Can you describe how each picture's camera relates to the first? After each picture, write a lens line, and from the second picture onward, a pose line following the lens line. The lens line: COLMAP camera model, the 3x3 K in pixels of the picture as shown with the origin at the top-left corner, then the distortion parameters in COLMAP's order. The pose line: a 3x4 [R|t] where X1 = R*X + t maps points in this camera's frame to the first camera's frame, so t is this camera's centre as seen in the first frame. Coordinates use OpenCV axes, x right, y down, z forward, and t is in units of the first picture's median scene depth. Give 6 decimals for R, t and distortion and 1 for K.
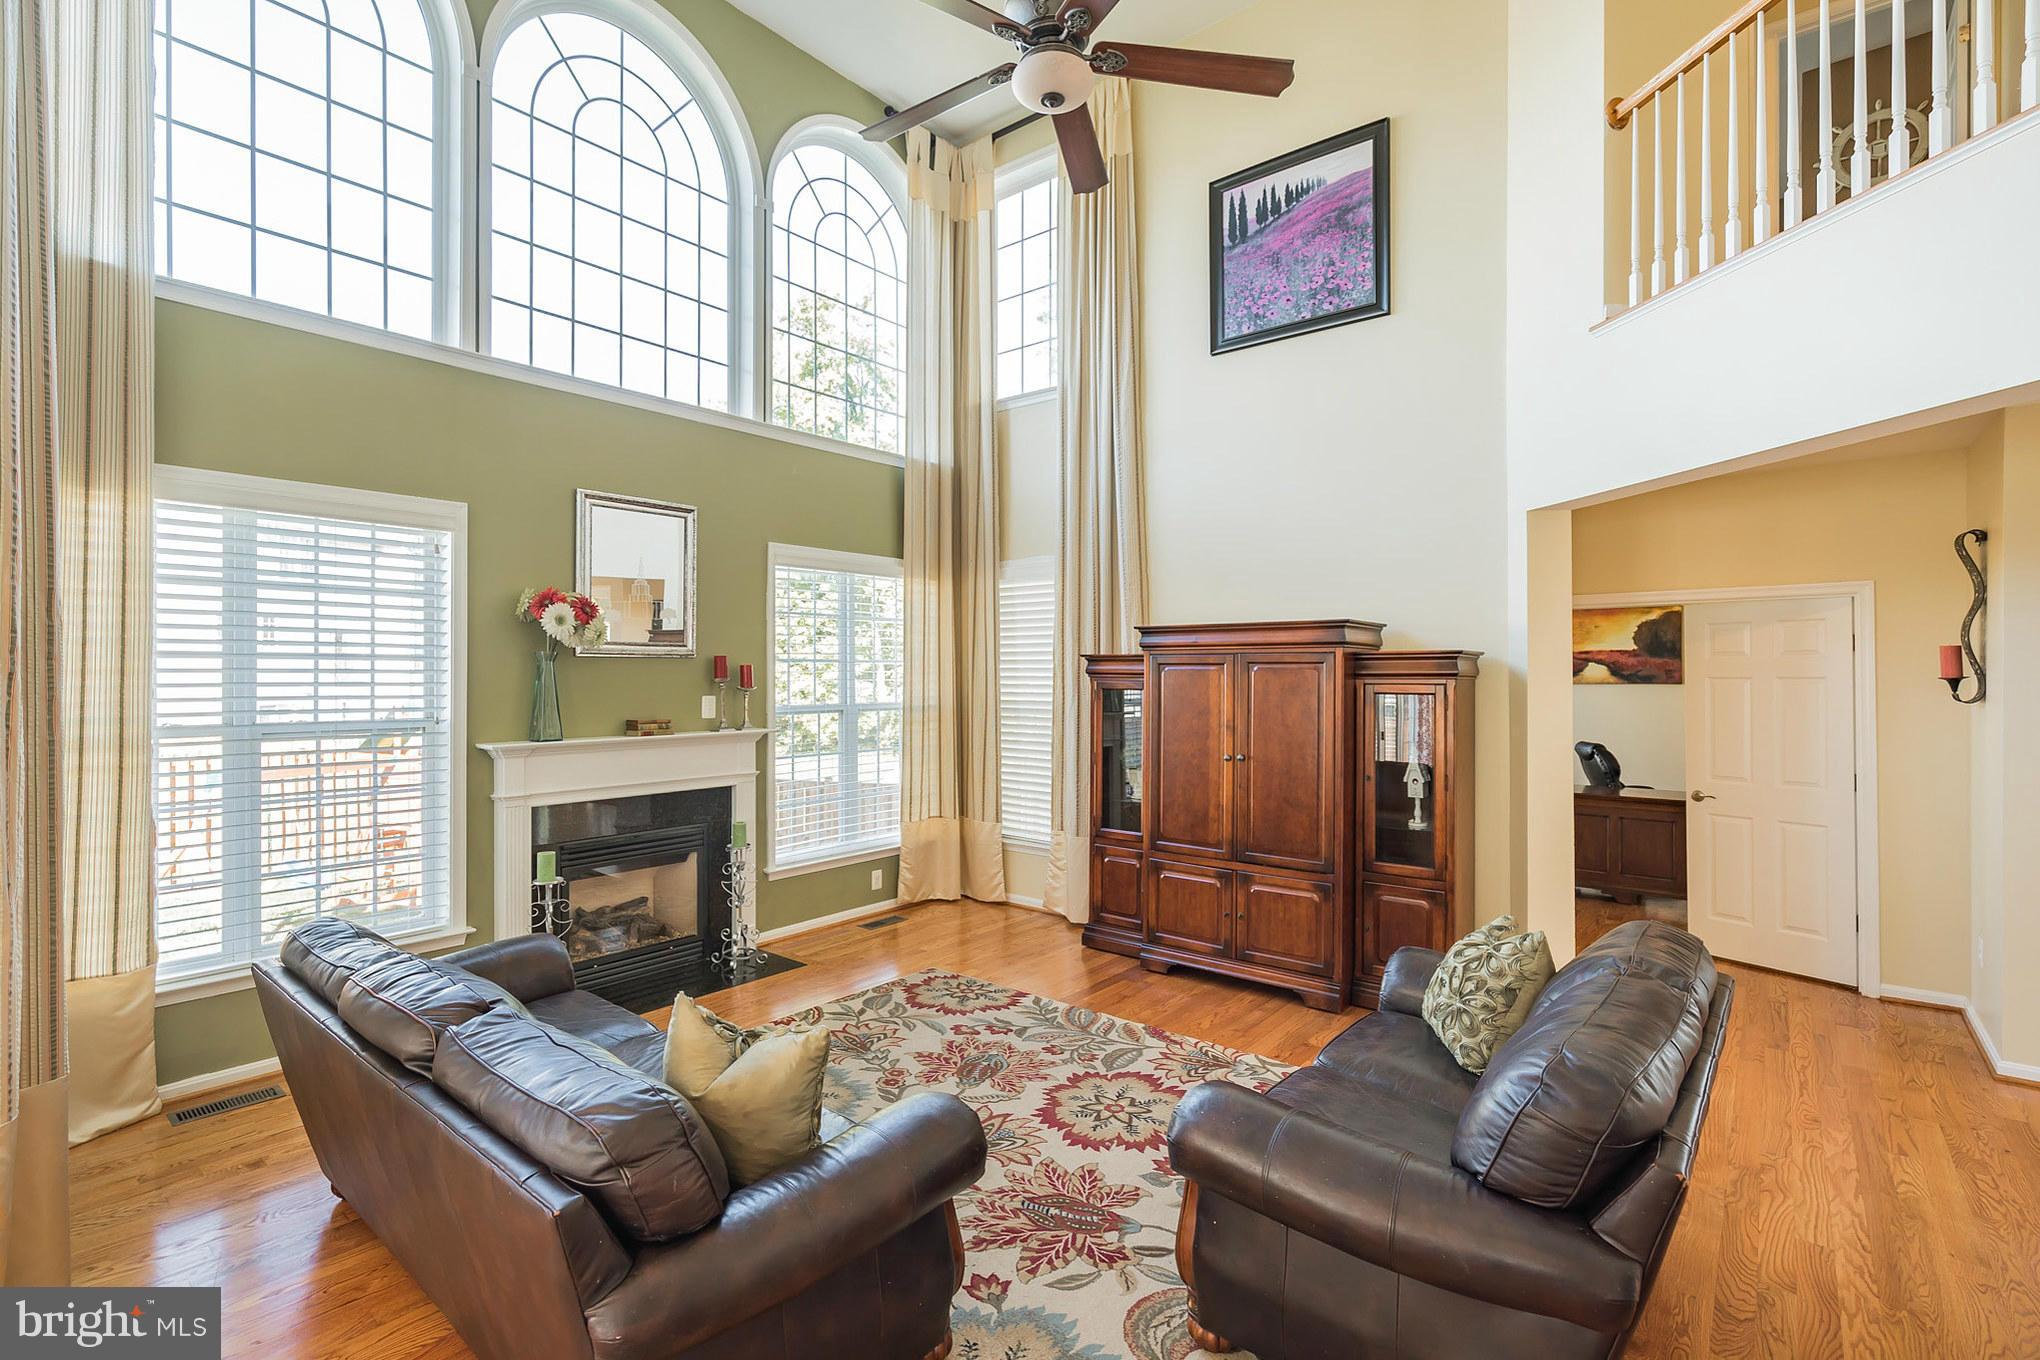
lens RADIAL K [[938.3, 0, 997.9], [0, 938.3, 668.4], [0, 0, 1]] dist [-0.007418, 0.005014]
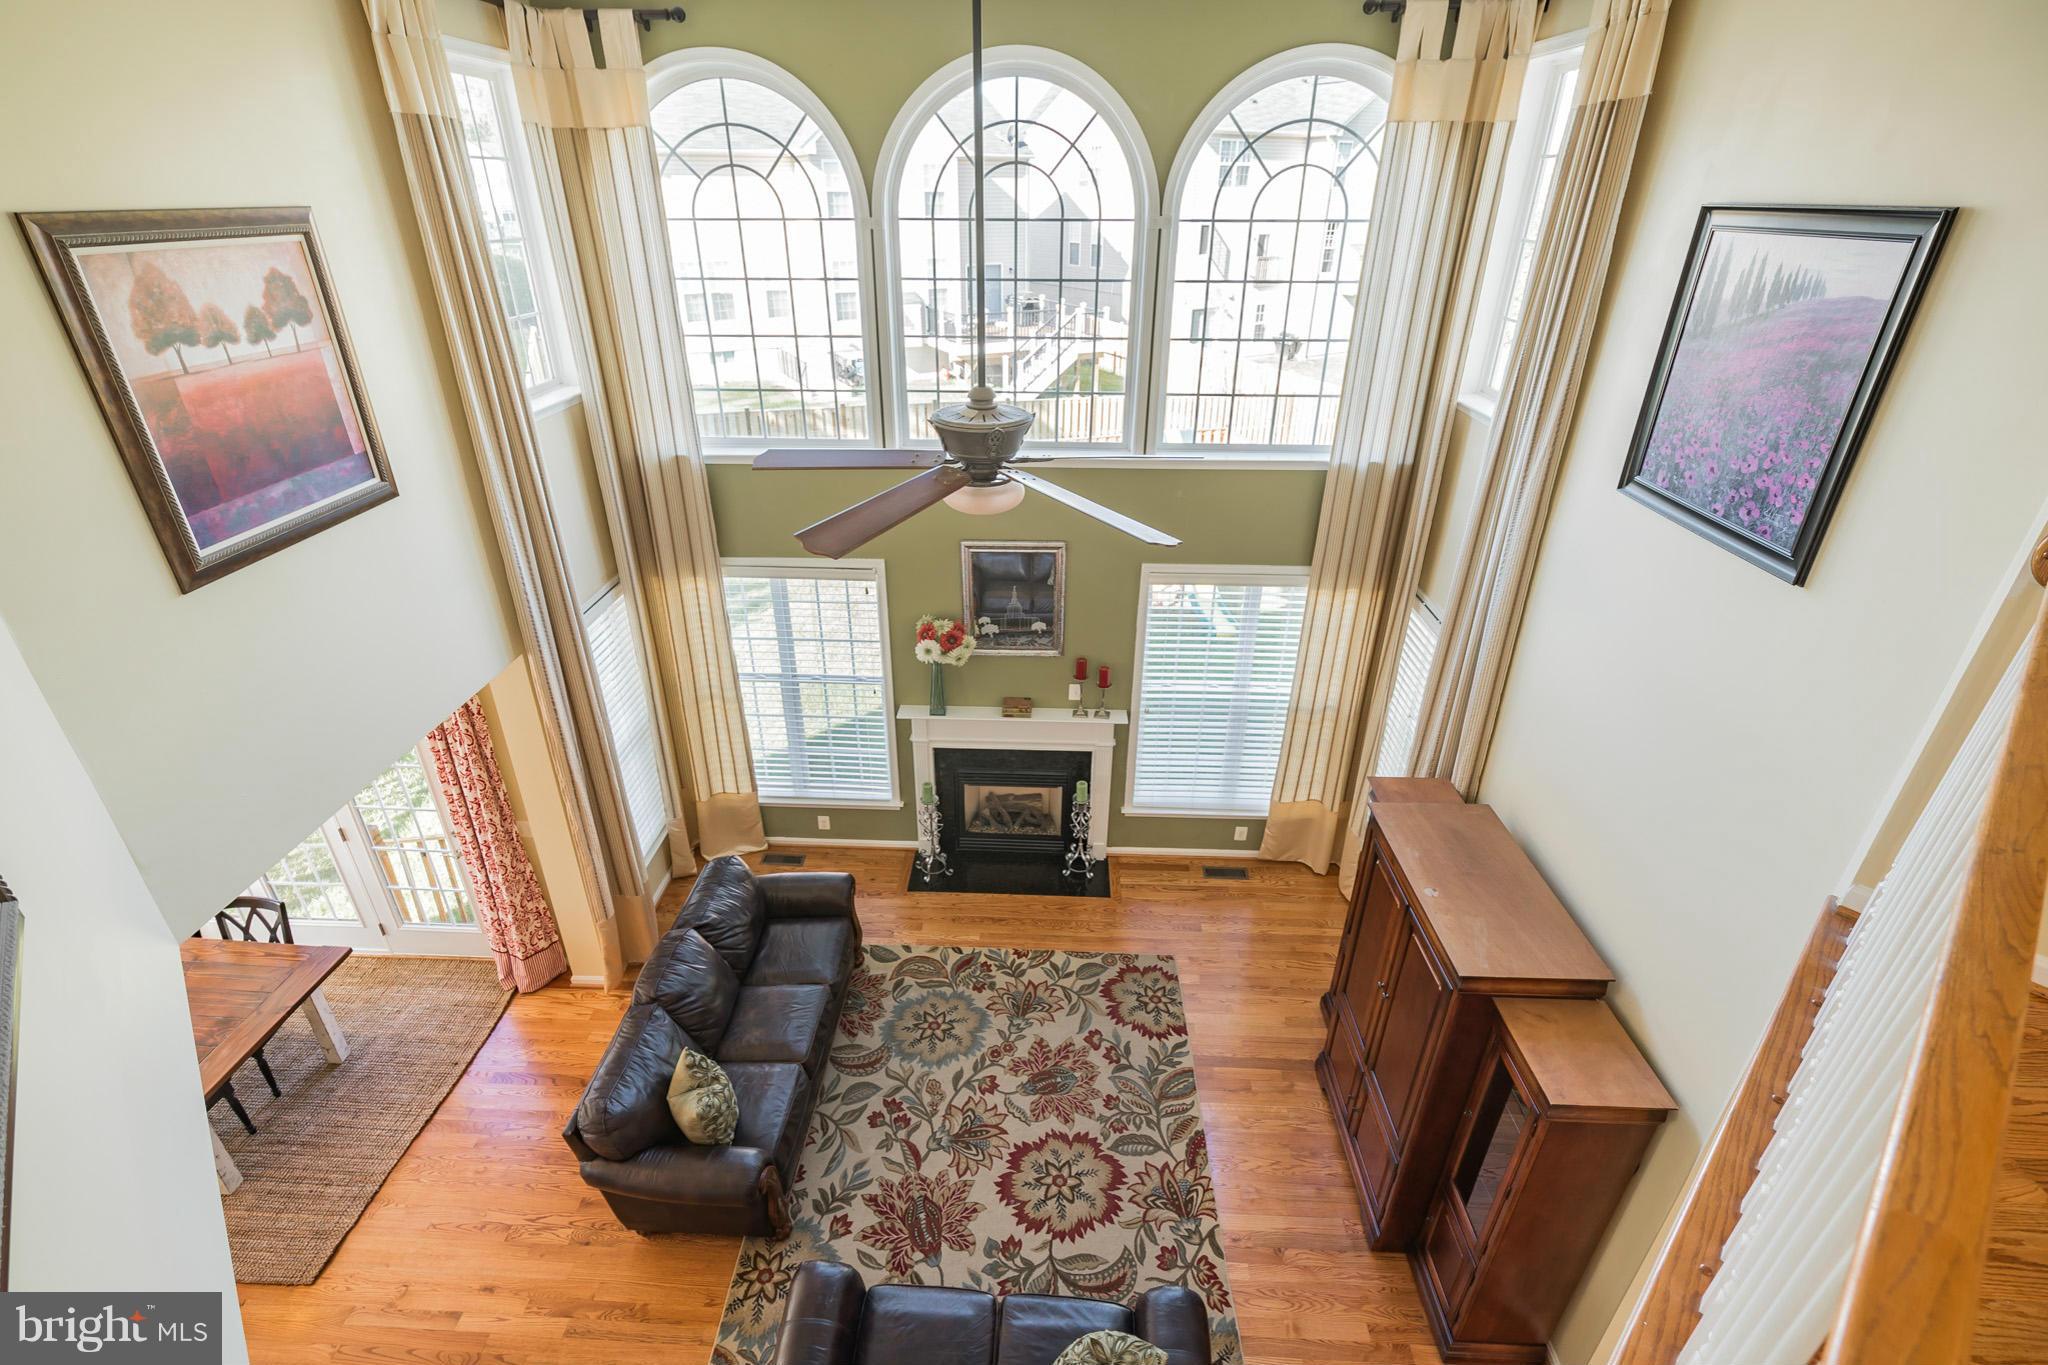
lens RADIAL K [[942.0, 0, 1021.6], [0, 942.0, 685.2], [0, 0, 1]] dist [-0.007418, 0.005014]
pose [[0.604663, 0.376578, -0.701835, 0.653010], [-0.005189, 0.883012, 0.469321, -0.689904], [0.796465, -0.280139, 0.535879, 0.336606]]
